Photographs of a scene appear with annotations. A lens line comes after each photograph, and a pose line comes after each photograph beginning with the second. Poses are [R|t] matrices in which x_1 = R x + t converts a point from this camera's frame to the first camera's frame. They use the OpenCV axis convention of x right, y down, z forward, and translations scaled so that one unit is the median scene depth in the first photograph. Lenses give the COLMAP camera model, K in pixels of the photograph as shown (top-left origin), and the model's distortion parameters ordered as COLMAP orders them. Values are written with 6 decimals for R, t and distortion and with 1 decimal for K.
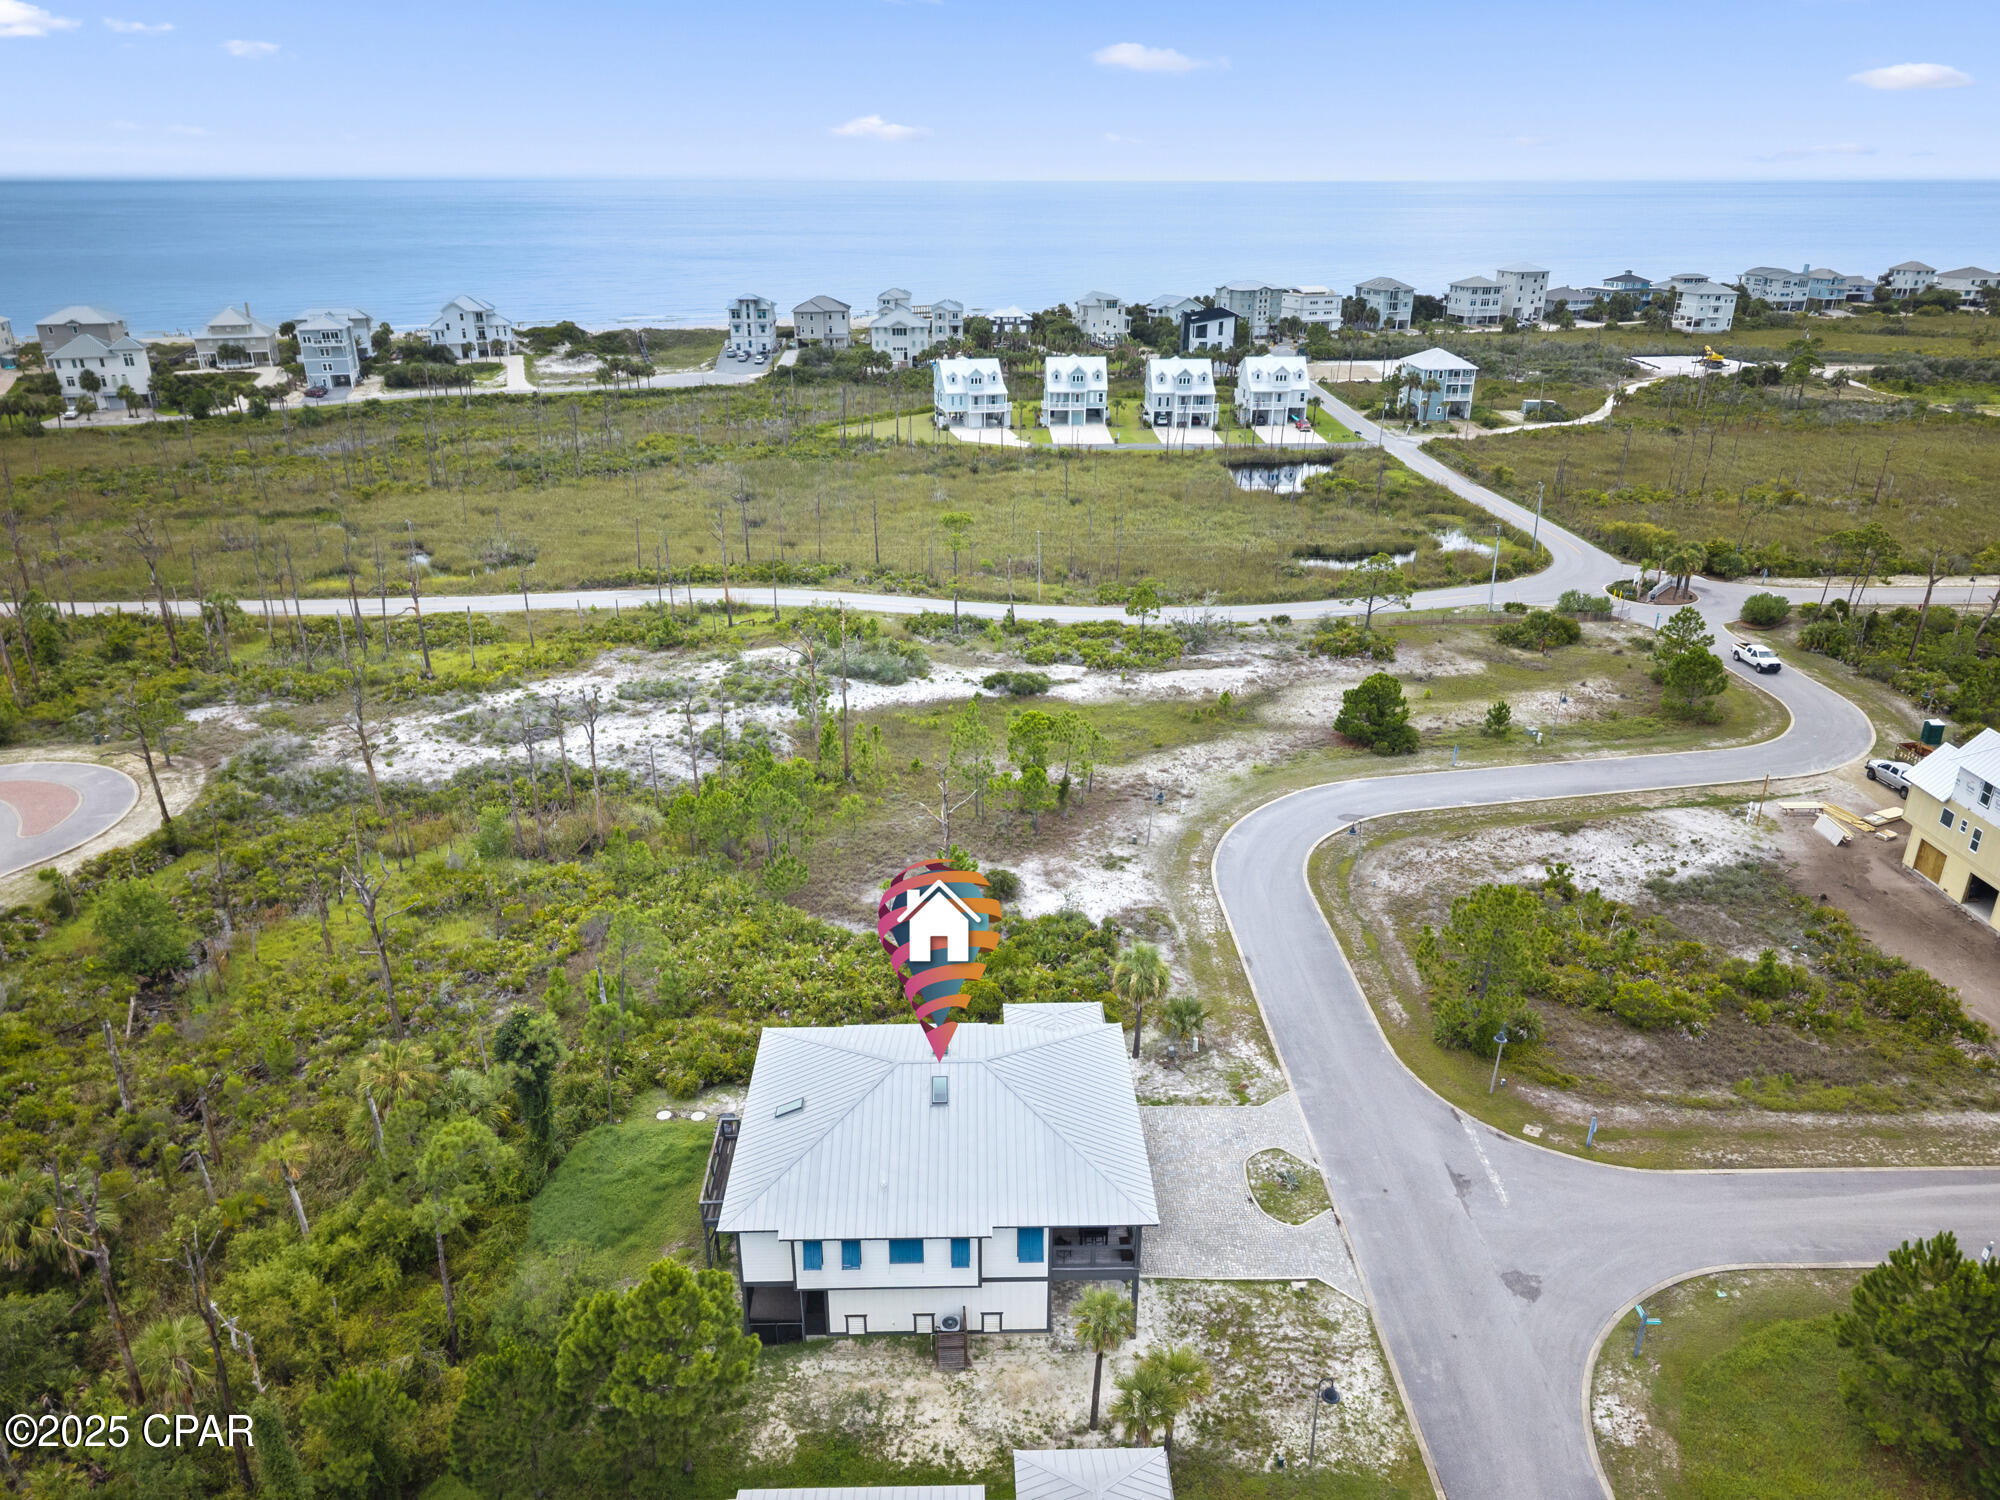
lens RADIAL K [[1375.7, 0, 987.3], [0, 1375.7, 755.0], [0, 0, 1]] dist [0.037524, -0.040290]
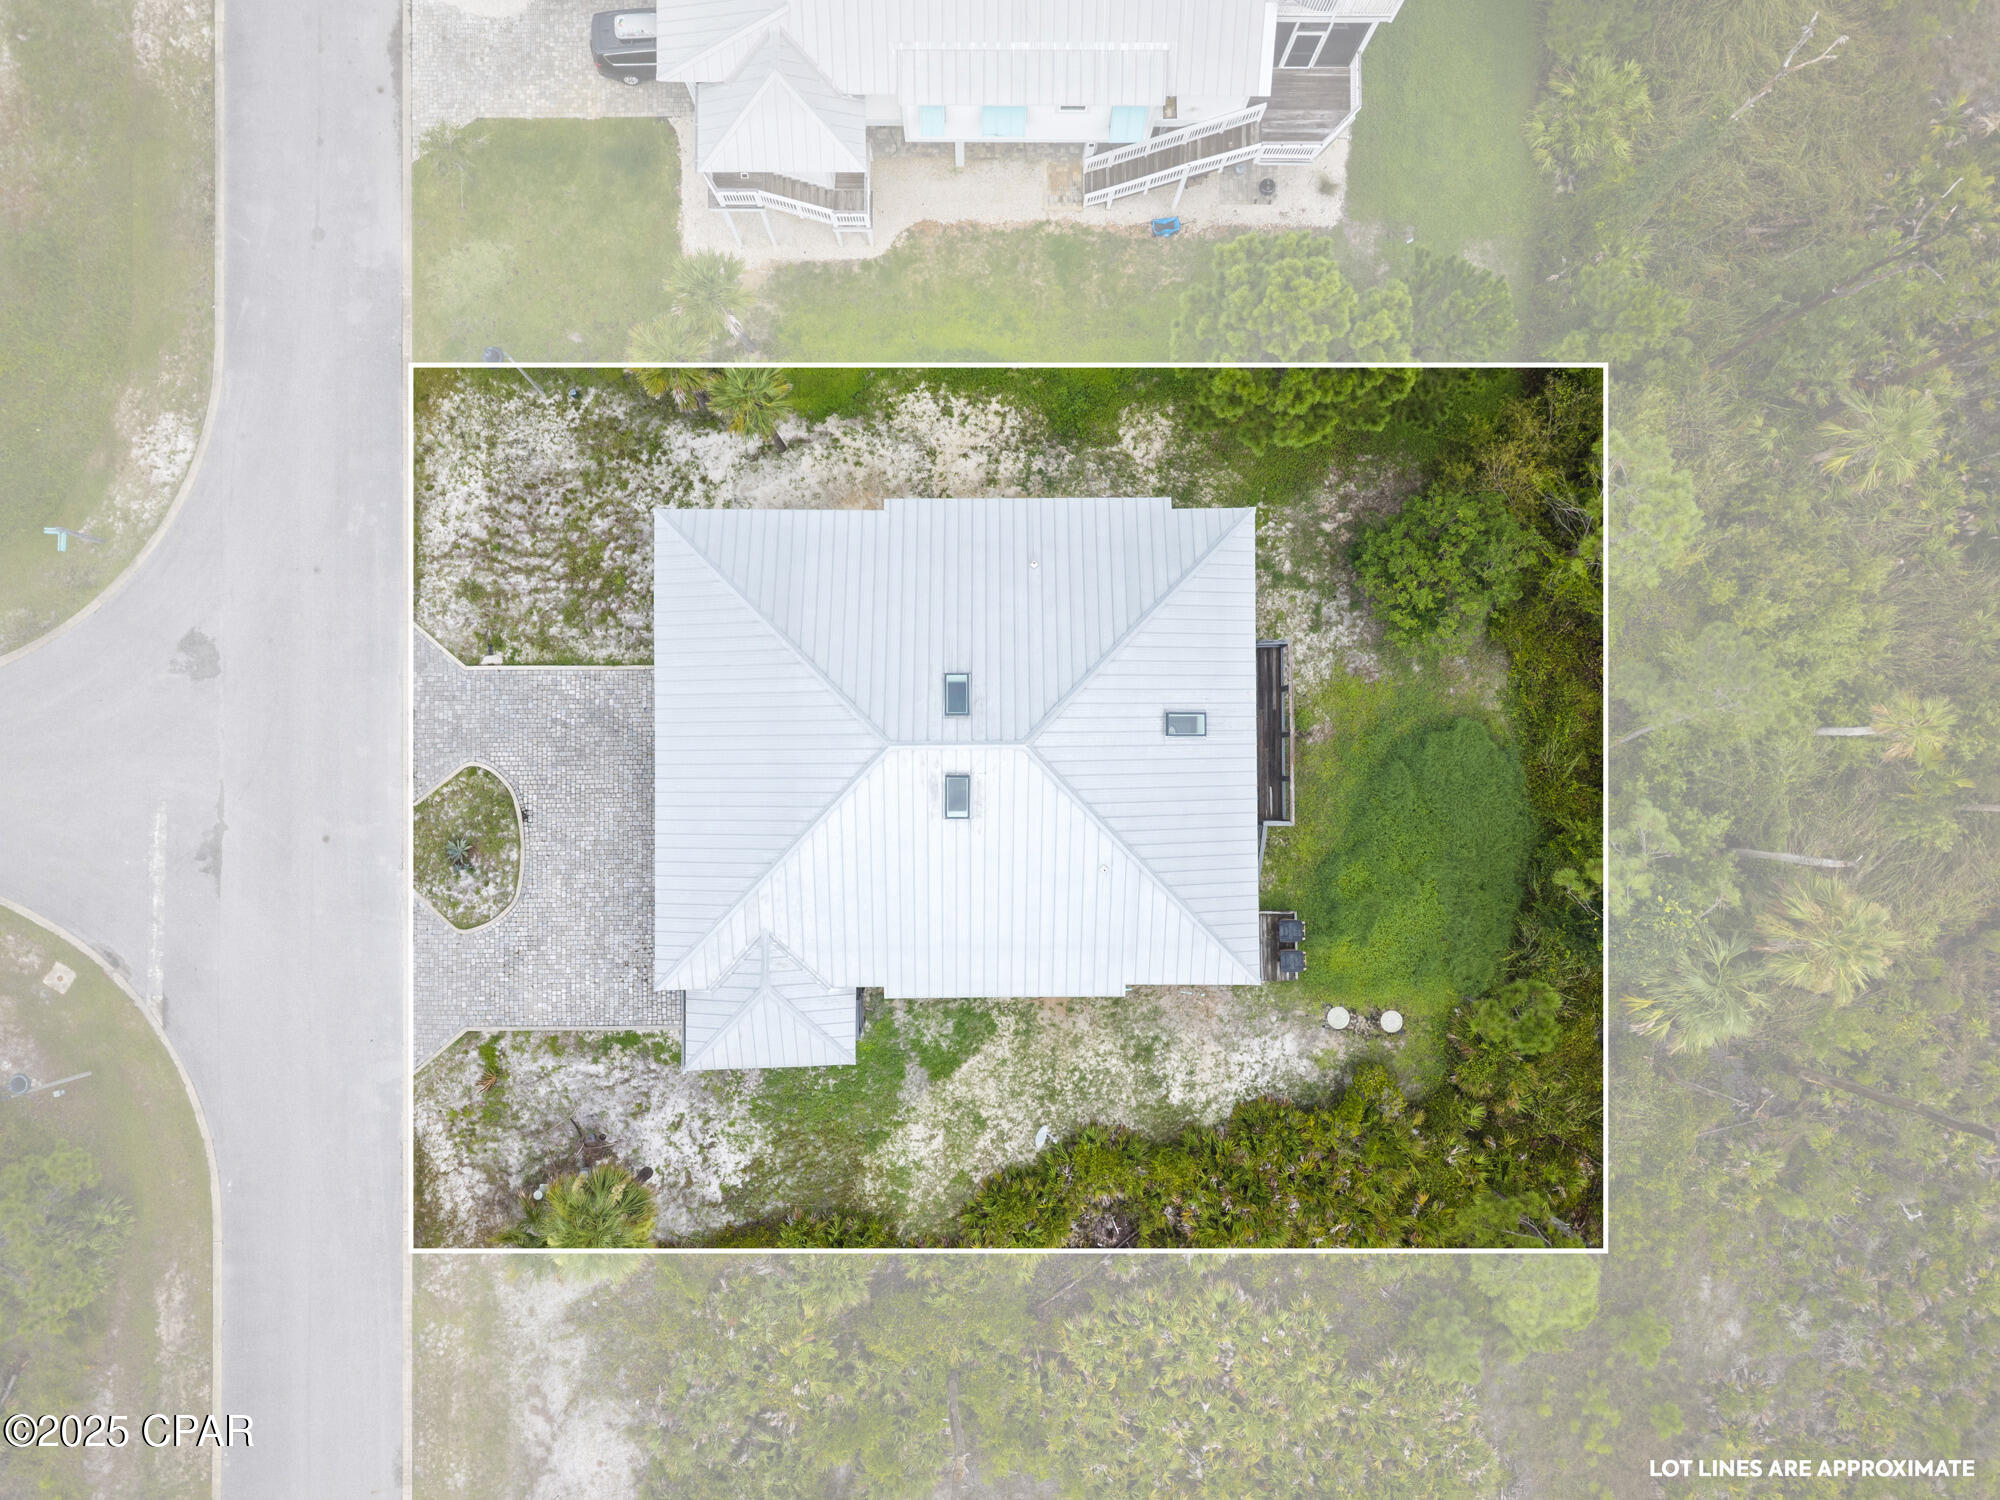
lens RADIAL K [[1375.7, 0, 987.3], [0, 1375.7, 755.0], [0, 0, 1]] dist [0.037524, -0.040290]
pose [[-0.999852, -0.013911, -0.010111, -0.034159], [-0.004181, -0.373652, 0.927560, -0.287518], [-0.016682, 0.927465, 0.373539, 0.628873]]
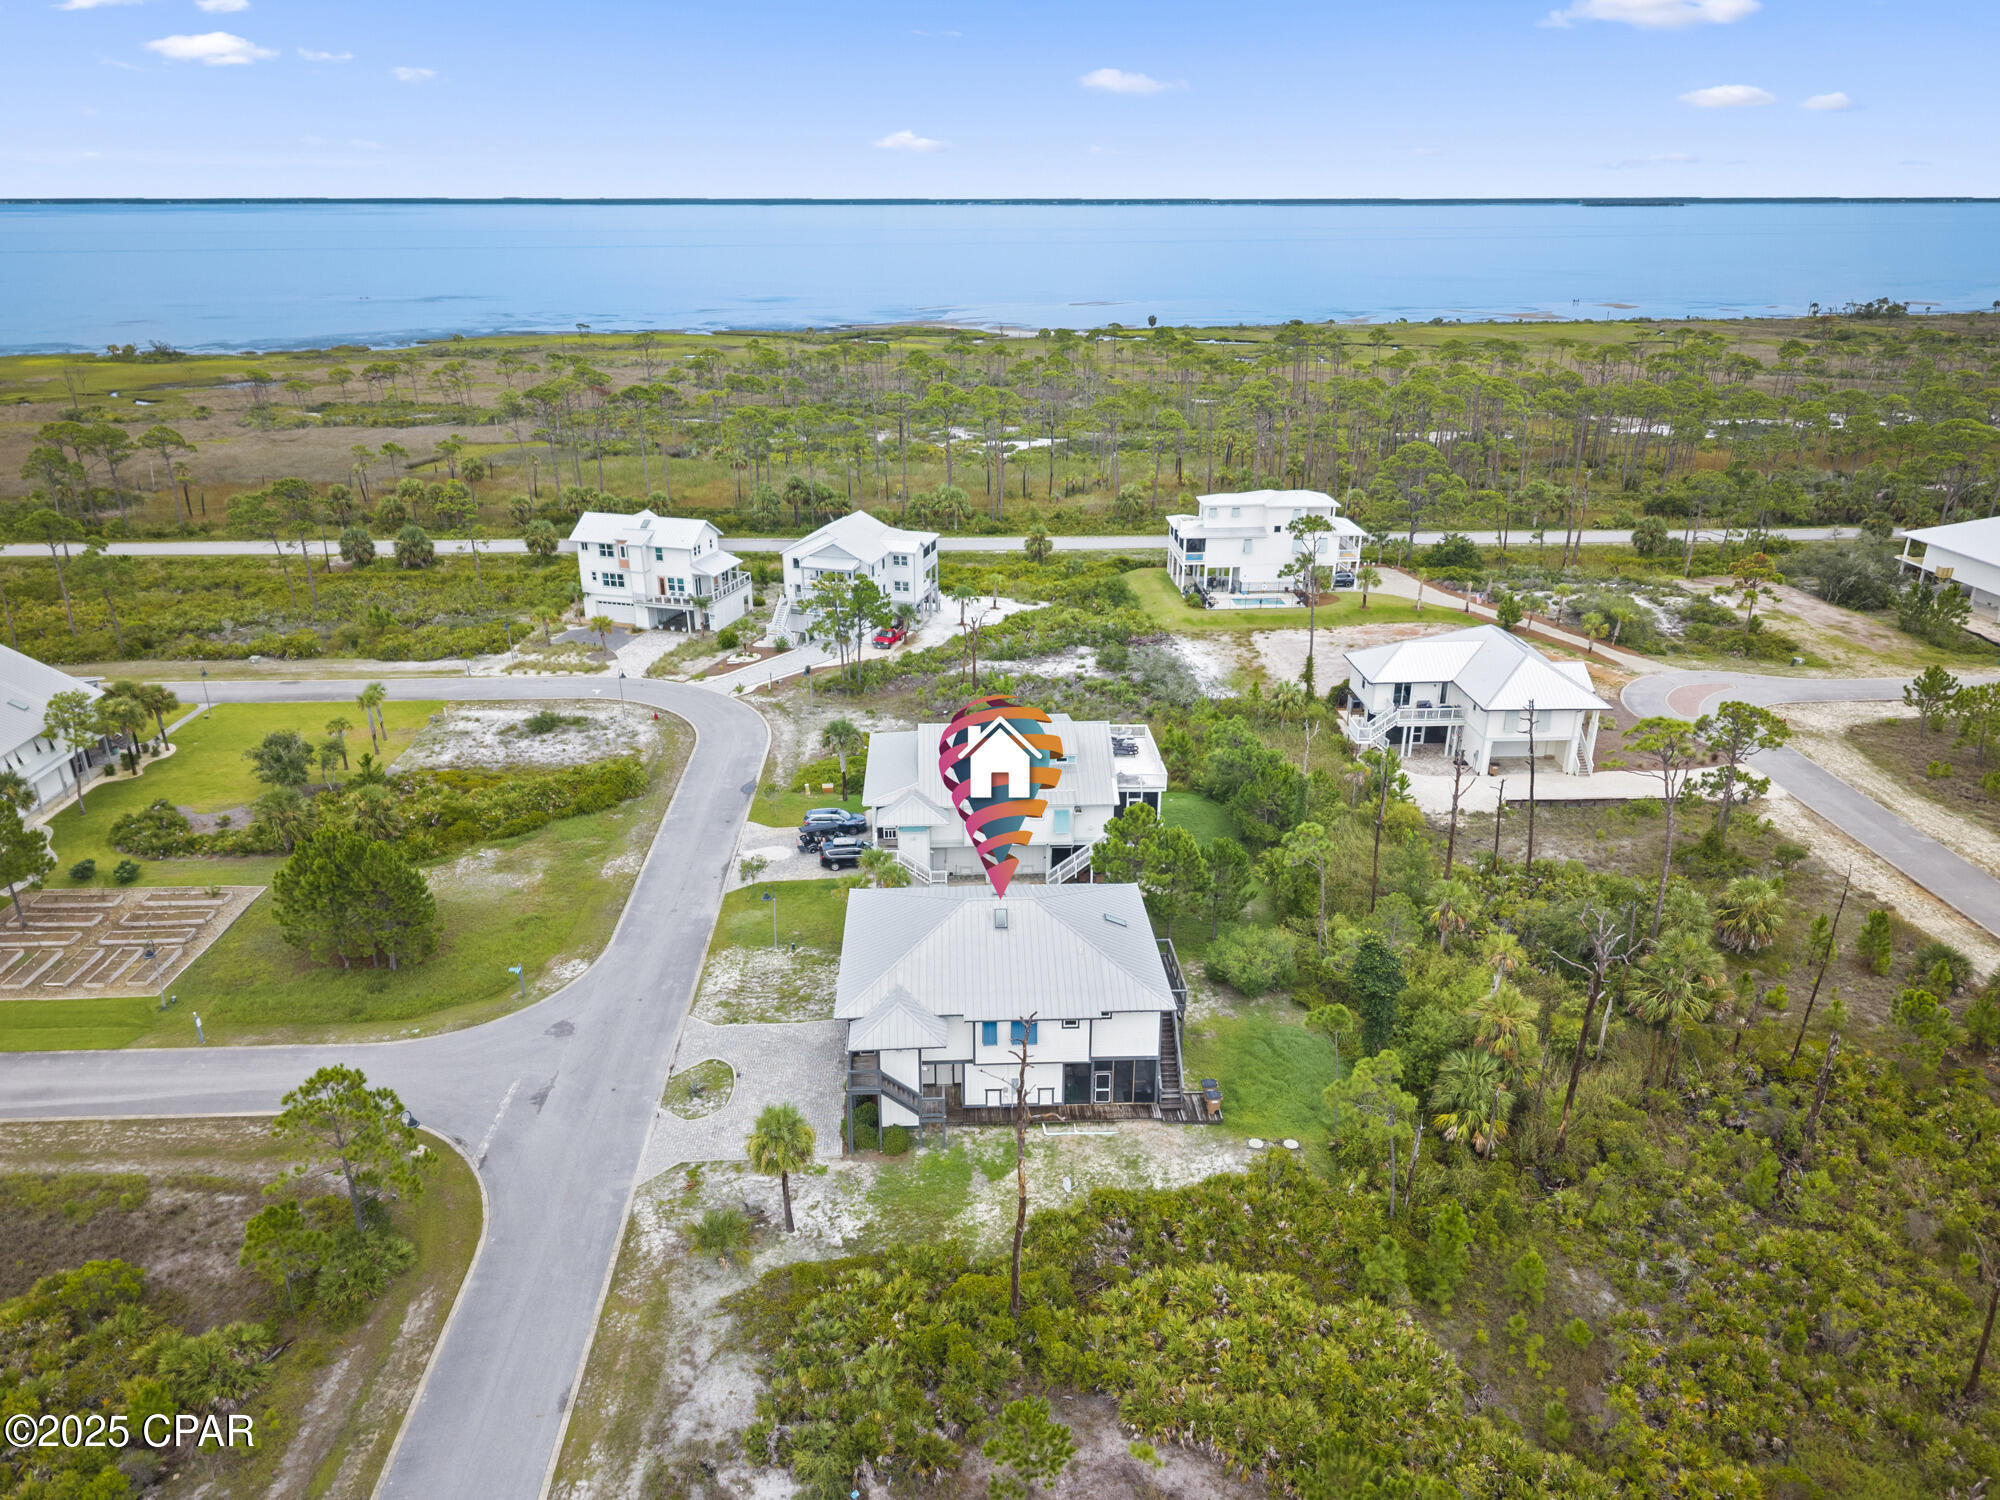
lens RADIAL K [[1365.9, 0, 1000.0], [0, 1365.9, 750.0], [0, 0, 1]] dist [0.039735, -0.064862]
pose [[-0.999607, 0.010796, -0.025876, -0.002730], [-0.010508, 0.711387, 0.702722, -0.613681], [0.025995, 0.702718, -0.710993, 1.459911]]
